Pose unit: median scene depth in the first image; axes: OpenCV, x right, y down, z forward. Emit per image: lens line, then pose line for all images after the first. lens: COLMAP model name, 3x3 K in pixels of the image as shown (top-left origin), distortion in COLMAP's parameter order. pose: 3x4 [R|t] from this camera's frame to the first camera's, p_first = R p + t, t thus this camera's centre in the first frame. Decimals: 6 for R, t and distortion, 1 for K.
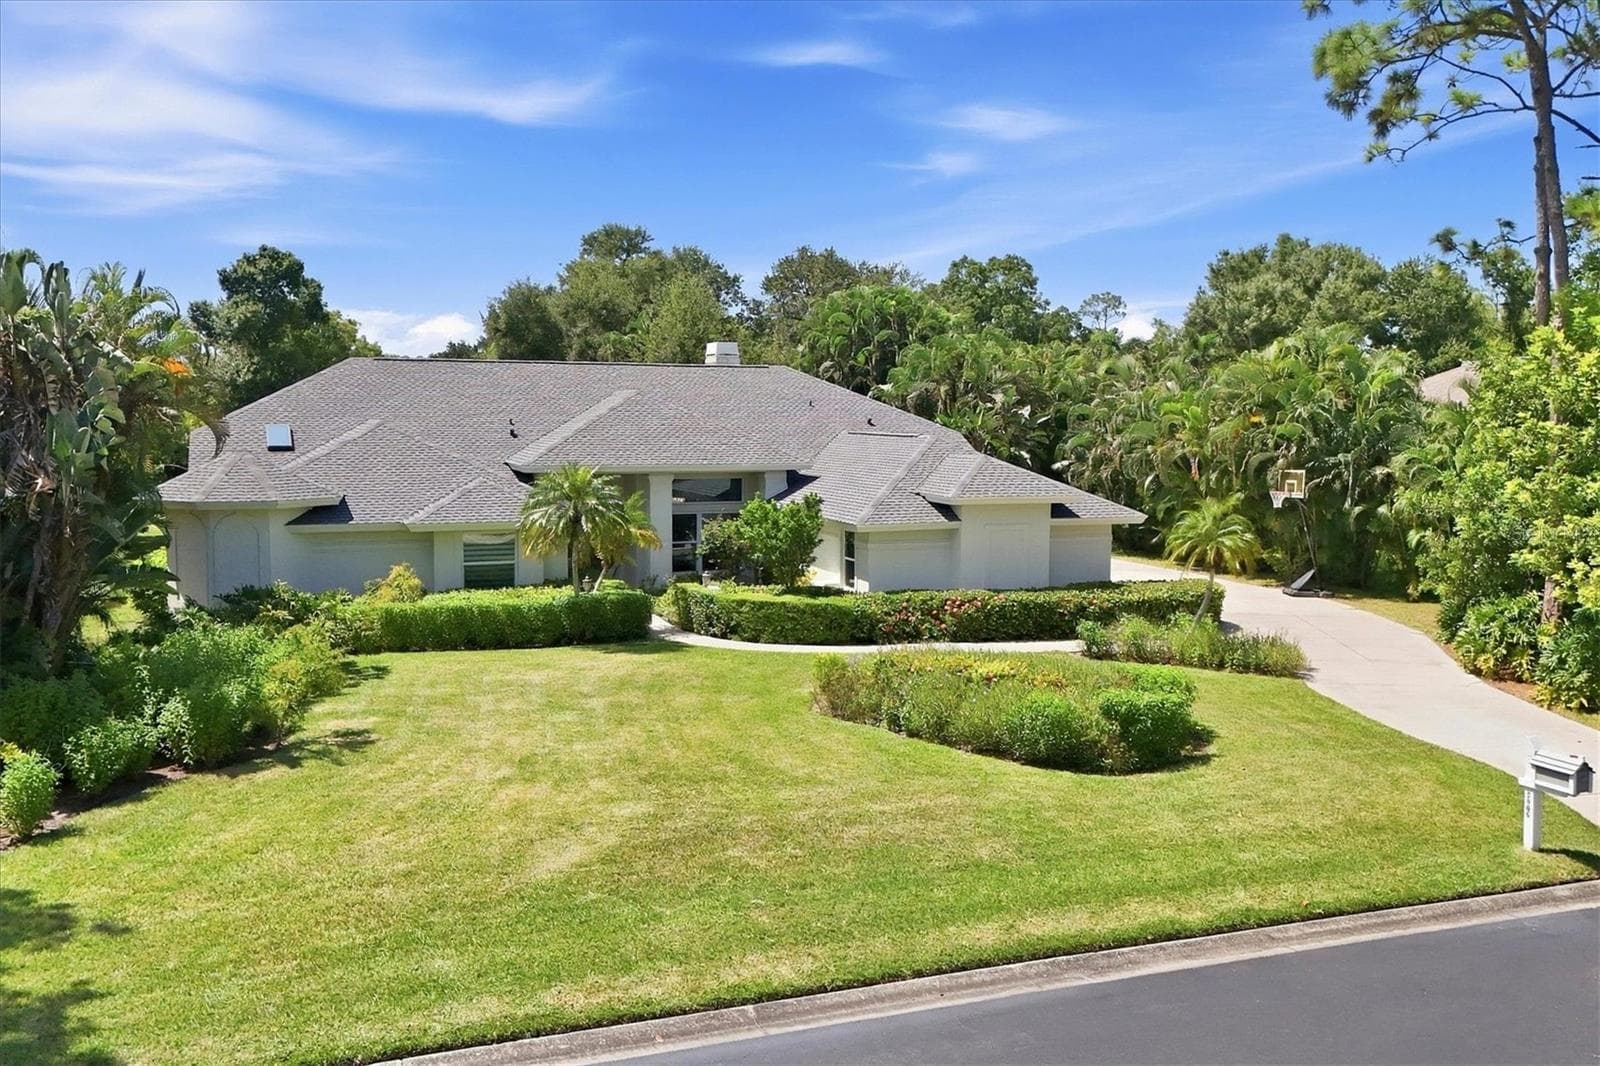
lens RADIAL K [[1360.6, 0, 833.0], [0, 1360.6, 532.3], [0, 0, 1]] dist [0.101448, -0.153962]
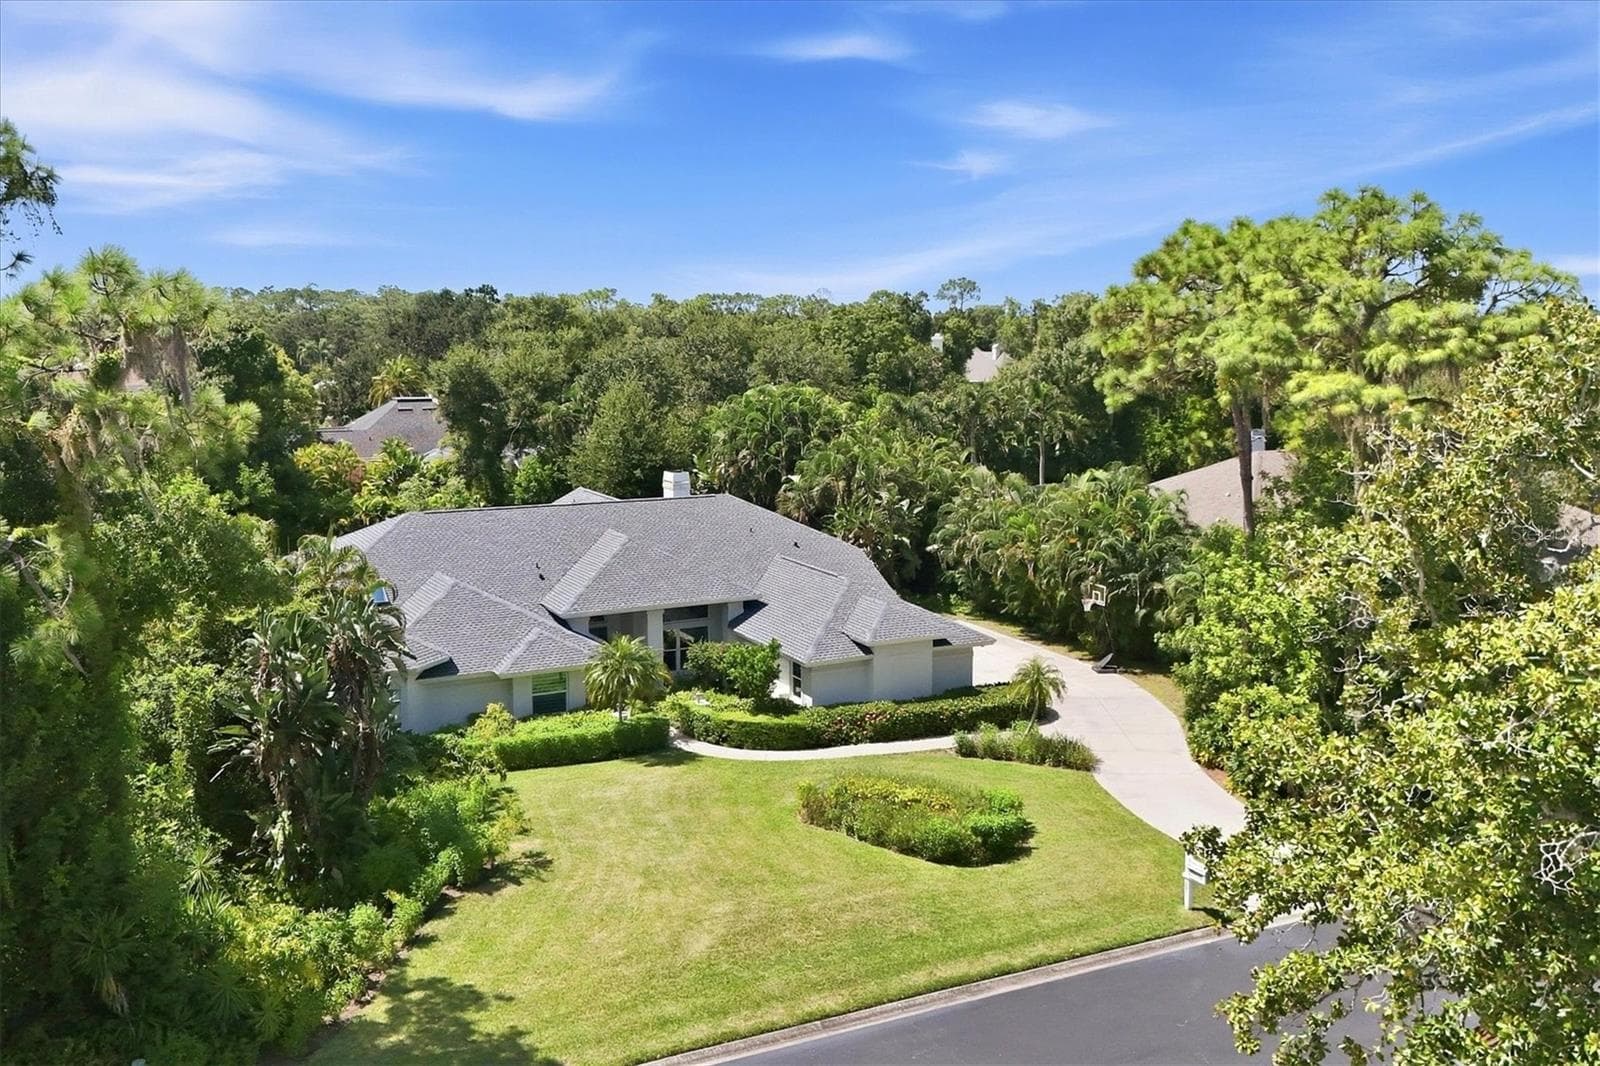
lens RADIAL K [[1360.6, 0, 833.0], [0, 1360.6, 532.3], [0, 0, 1]] dist [0.101448, -0.153962]
pose [[0.994655, -0.017238, 0.101803, -0.106334], [0.011973, 0.998570, 0.052102, -0.237640], [-0.102556, -0.050605, 0.993439, -0.494367]]
